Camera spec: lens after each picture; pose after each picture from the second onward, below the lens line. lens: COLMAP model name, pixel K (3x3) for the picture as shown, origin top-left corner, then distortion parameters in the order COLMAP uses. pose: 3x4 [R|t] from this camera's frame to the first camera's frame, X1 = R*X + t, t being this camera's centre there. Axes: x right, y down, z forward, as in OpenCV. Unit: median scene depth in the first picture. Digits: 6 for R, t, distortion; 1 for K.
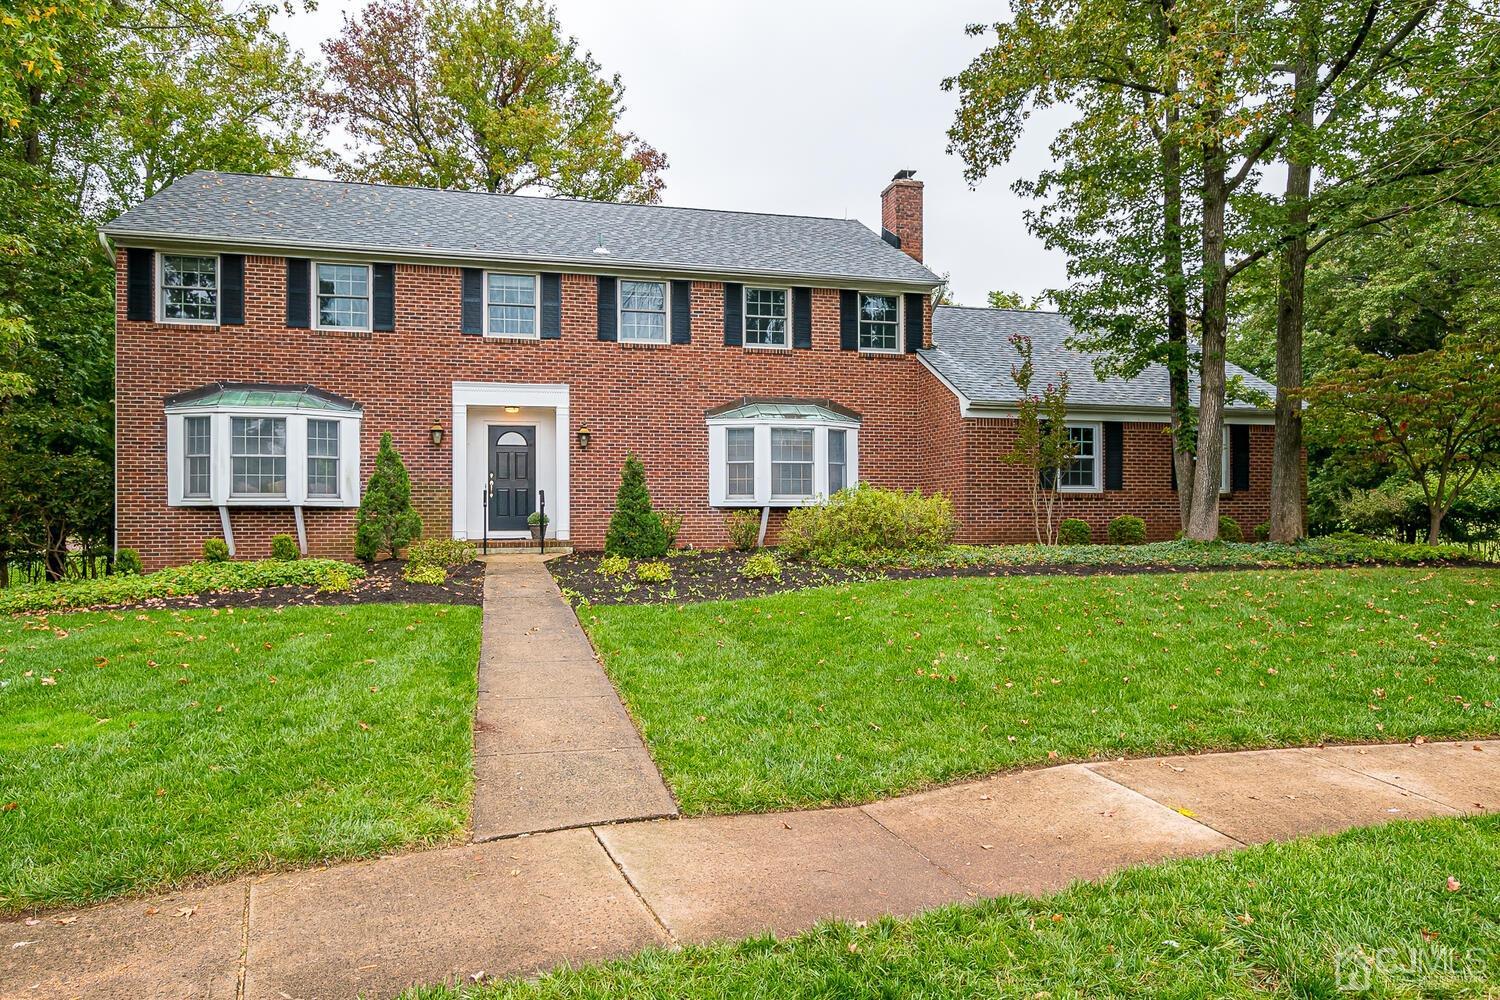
lens RADIAL K [[973.3, 0, 752.3], [0, 973.3, 504.5], [0, 0, 1]] dist [-0.008839, 0.007500]
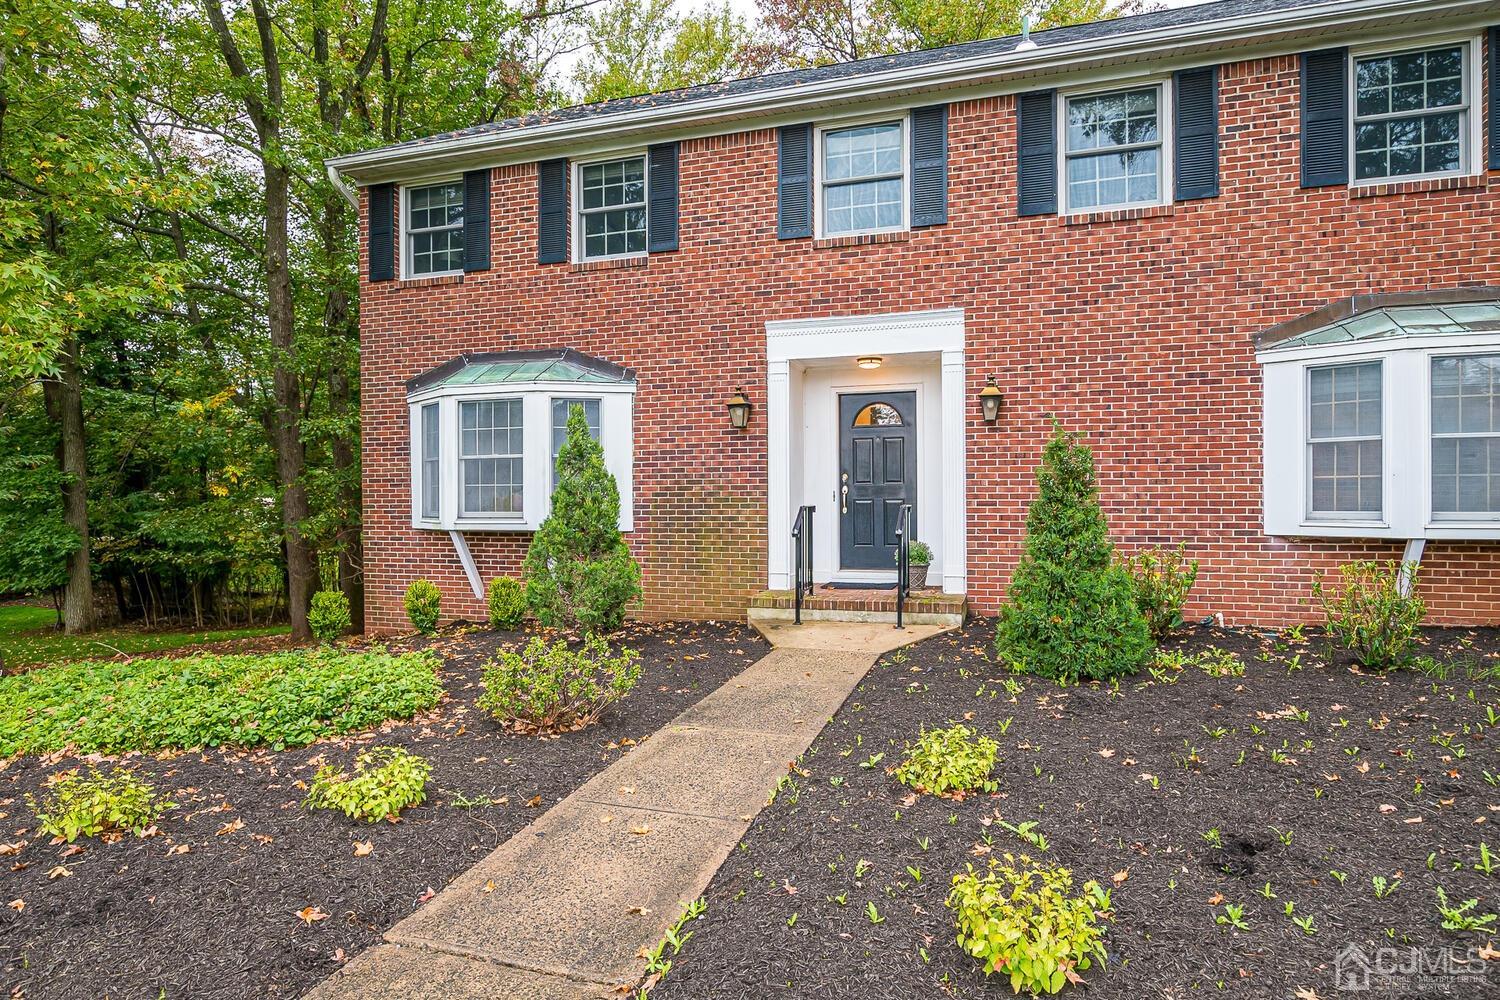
lens RADIAL K [[874.2, 0, 739.8], [0, 874.2, 504.8], [0, 0, 1]] dist [-0.012607, 0.003950]
pose [[0.840666, 0.001248, -0.541552, -0.030876], [0.006422, 0.999904, 0.012275, -0.020946], [0.541516, -0.013797, 0.840577, 0.534638]]
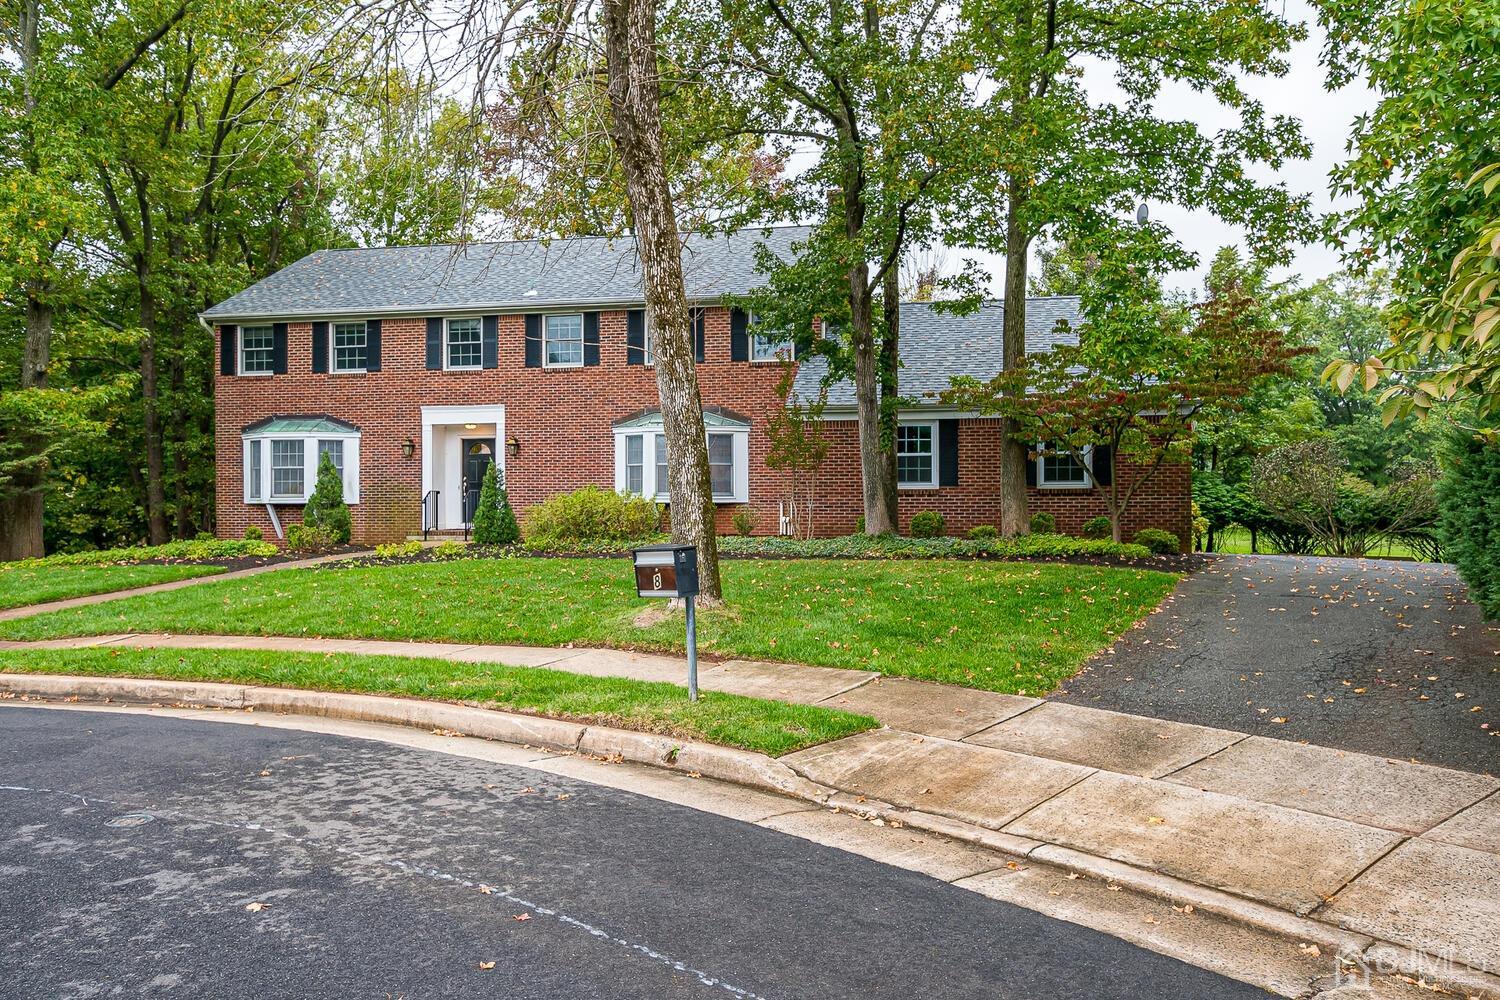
lens RADIAL K [[1124.2, 0, 752.1], [0, 1124.2, 502.9], [0, 0, 1]] dist [-0.010916, 0.026065]
pose [[0.903884, -0.001527, -0.427775, 0.721829], [0.003571, 0.999986, 0.003976, -0.002994], [0.427763, -0.005122, 0.903876, -0.160303]]
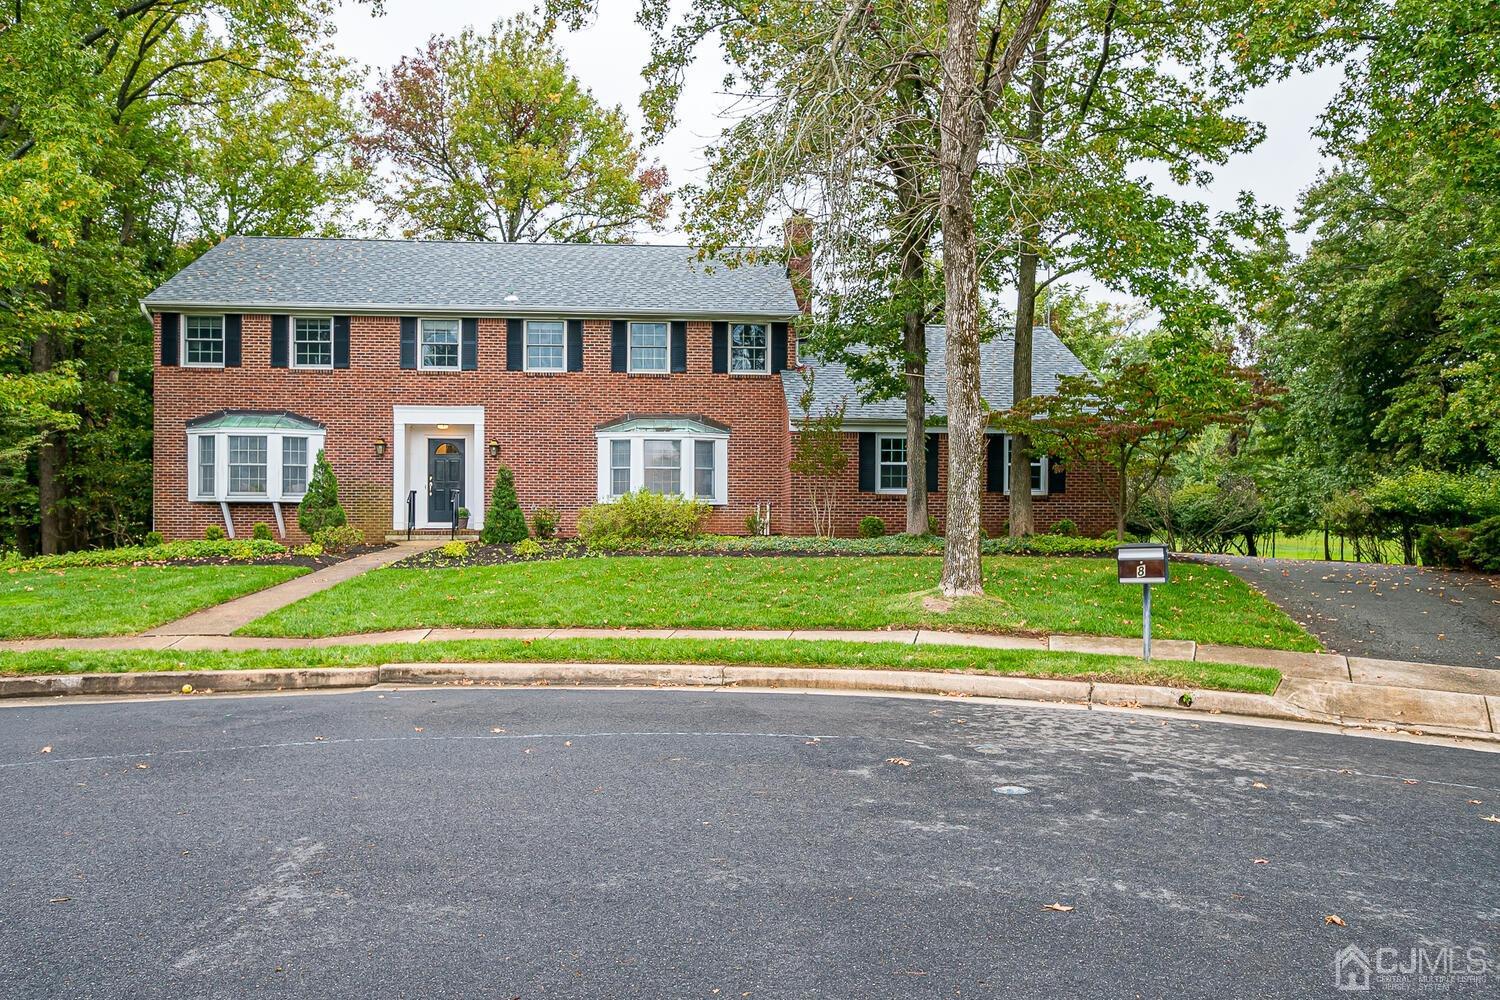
lens RADIAL K [[1124.2, 0, 750.9], [0, 1124.2, 504.6], [0, 0, 1]] dist [-0.010916, 0.026065]
pose [[0.983757, 0.006603, -0.179383, 0.421250], [-0.005583, 0.999965, 0.006193, -0.007331], [0.179418, -0.005091, 0.983760, -0.375169]]
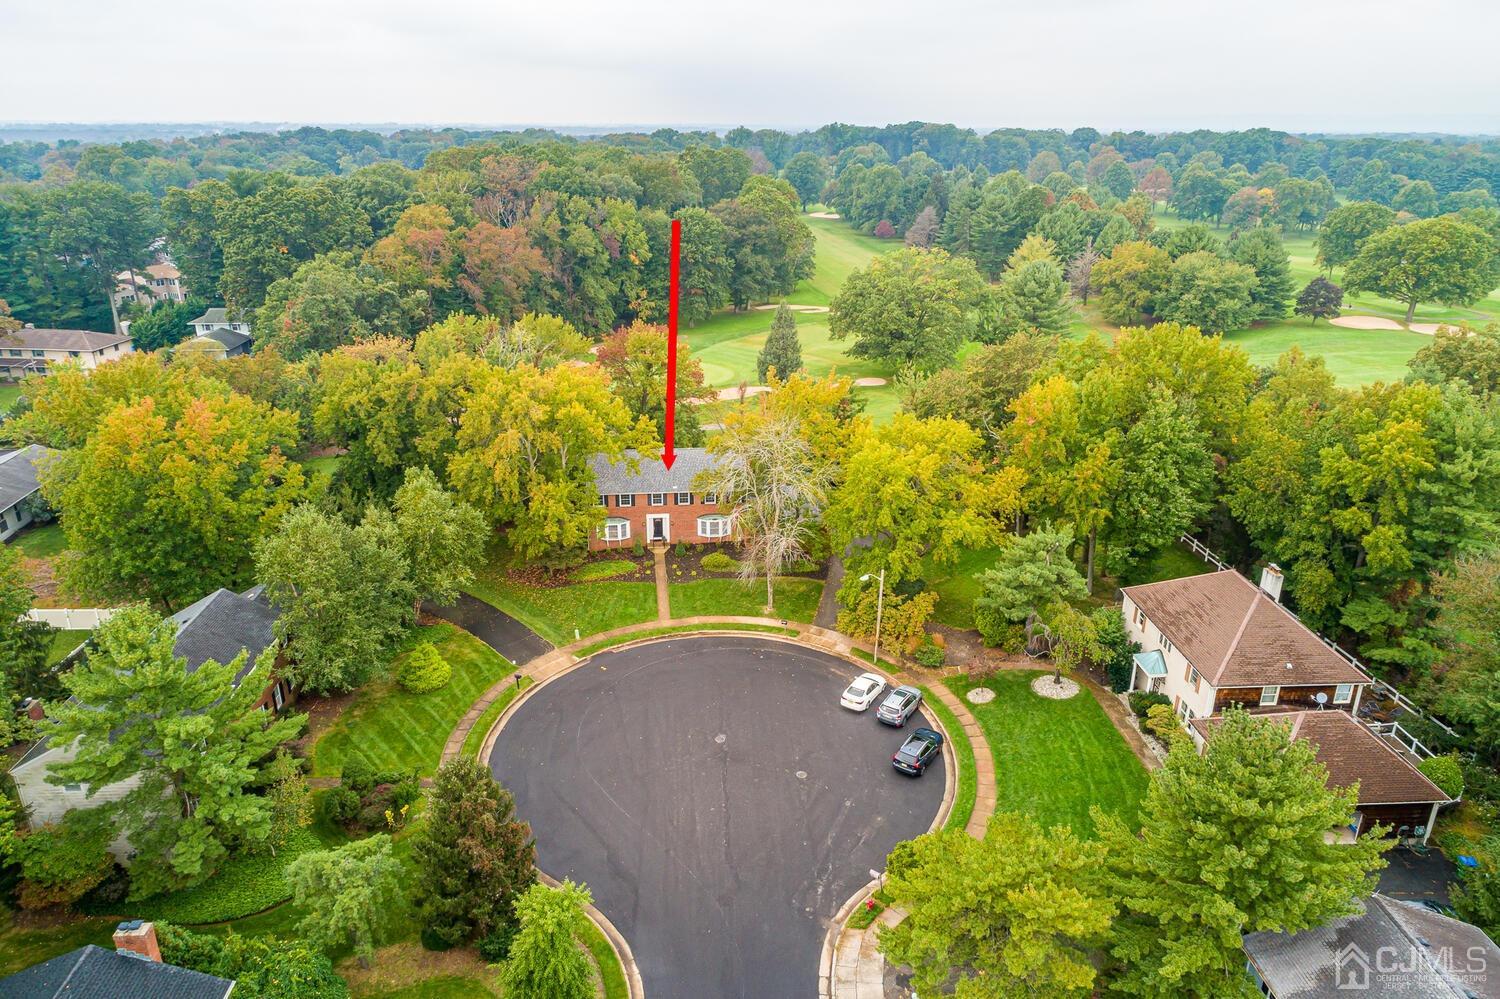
lens RADIAL K [[973.3, 0, 756.2], [0, 973.3, 503.1], [0, 0, 1]] dist [-0.008839, 0.007500]
pose [[0.989430, 0.062456, -0.130869, 0.924262], [-0.009500, 0.928473, 0.371278, -2.076207], [0.144696, -0.366111, 0.919253, -3.578573]]
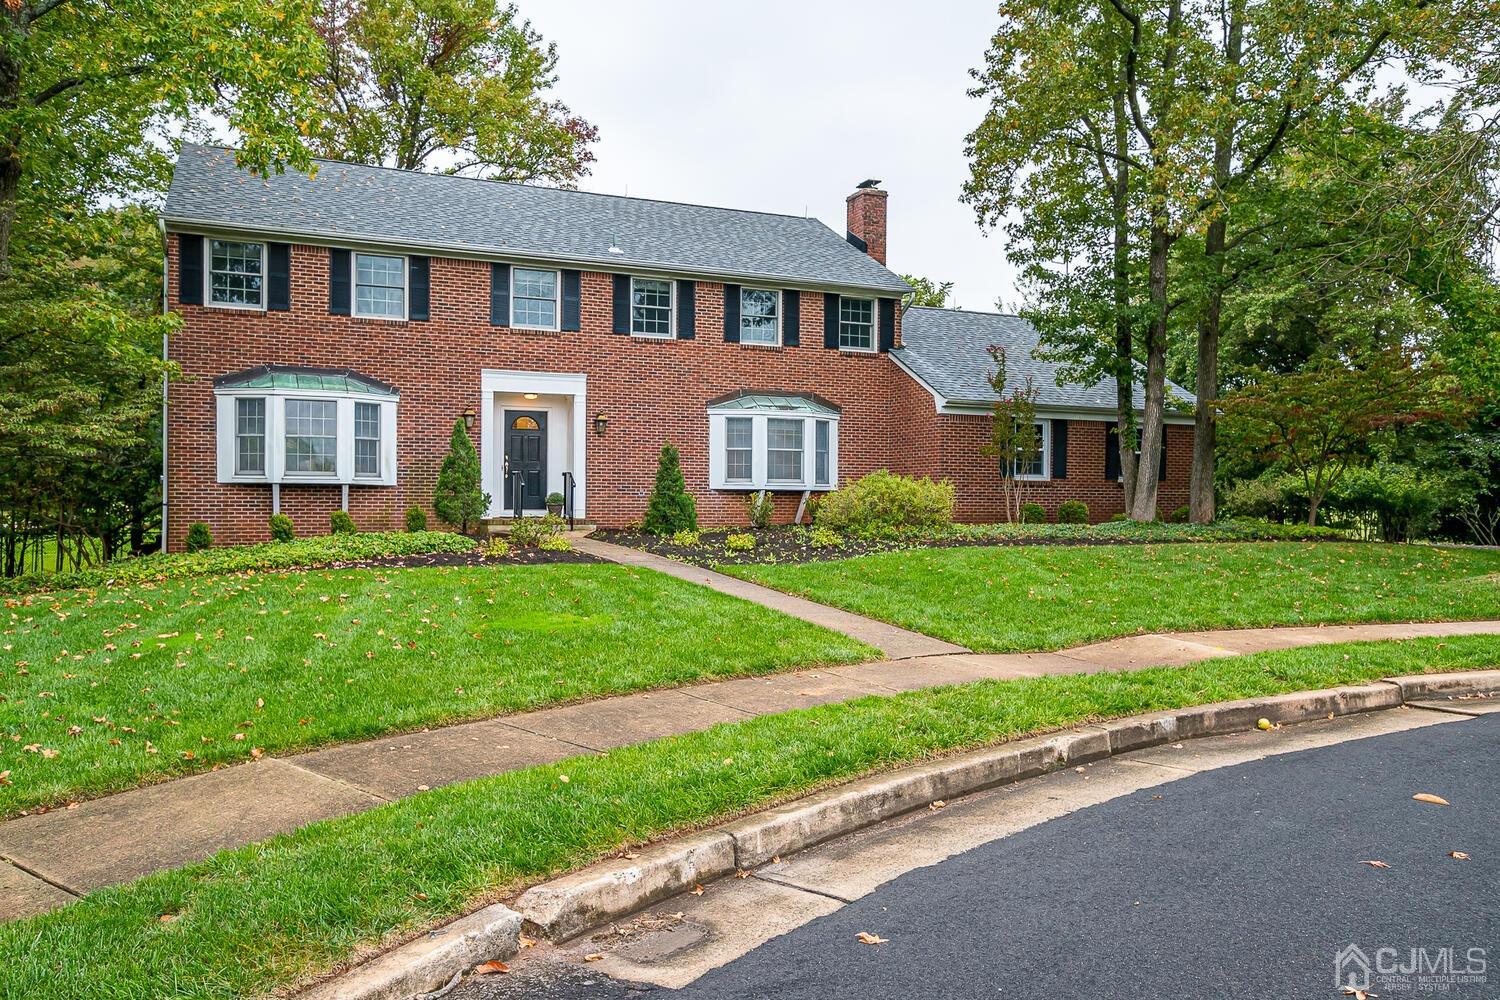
lens RADIAL K [[1124.2, 0, 761.2], [0, 1124.2, 506.0], [0, 0, 1]] dist [-0.010916, 0.026065]
pose [[0.985416, 0.008665, 0.169940, -0.212640], [-0.011414, 0.999819, 0.015204, 0.001462], [-0.169778, -0.016921, 0.985337, -0.267336]]
